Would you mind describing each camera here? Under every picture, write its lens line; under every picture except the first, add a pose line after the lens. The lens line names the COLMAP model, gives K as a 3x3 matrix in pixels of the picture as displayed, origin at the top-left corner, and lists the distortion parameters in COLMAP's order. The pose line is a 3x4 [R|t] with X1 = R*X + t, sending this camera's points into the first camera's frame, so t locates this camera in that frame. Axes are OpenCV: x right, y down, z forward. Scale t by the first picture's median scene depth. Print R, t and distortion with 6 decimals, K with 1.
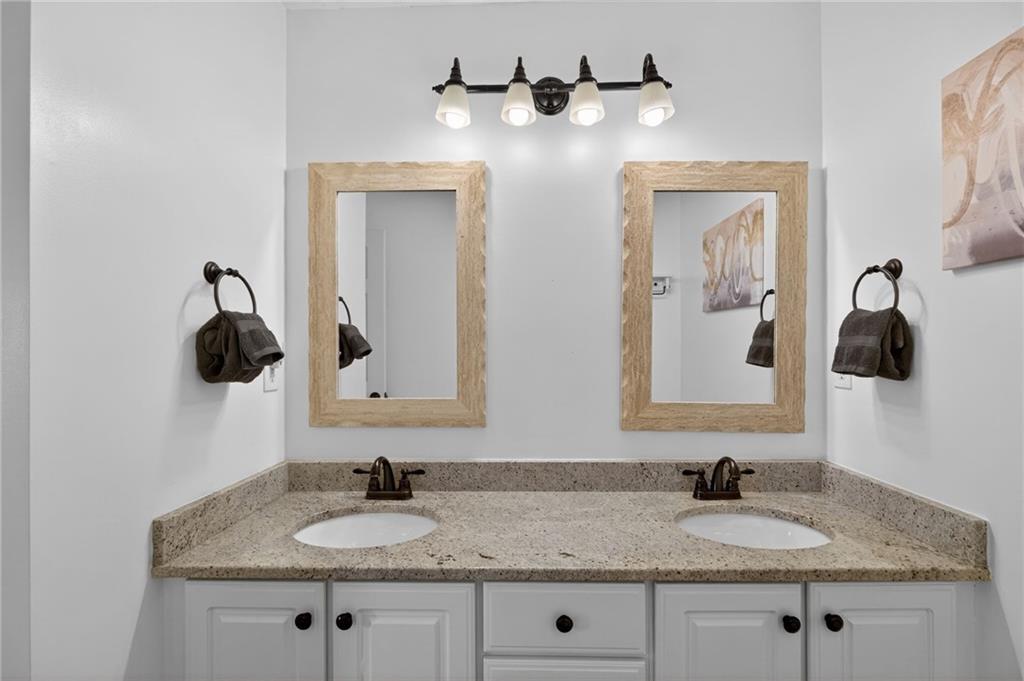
lens RADIAL K [[467.1, 0, 516.3], [0, 467.1, 344.2], [0, 0, 1]] dist [0.005940, -0.000951]
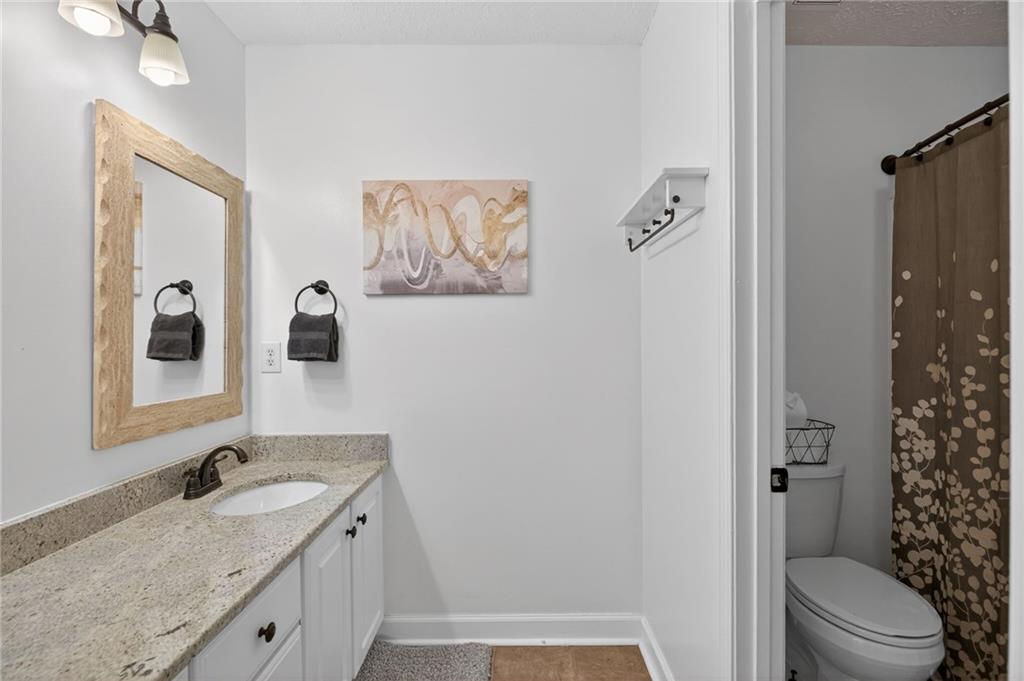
lens RADIAL K [[467.1, 0, 516.7], [0, 467.1, 341.6], [0, 0, 1]] dist [0.005940, -0.000951]
pose [[-0.017951, -0.002722, 0.999835, -0.588651], [-0.000079, 0.999996, 0.002721, 0.006172], [-0.999839, -0.000030, -0.017952, 0.359308]]
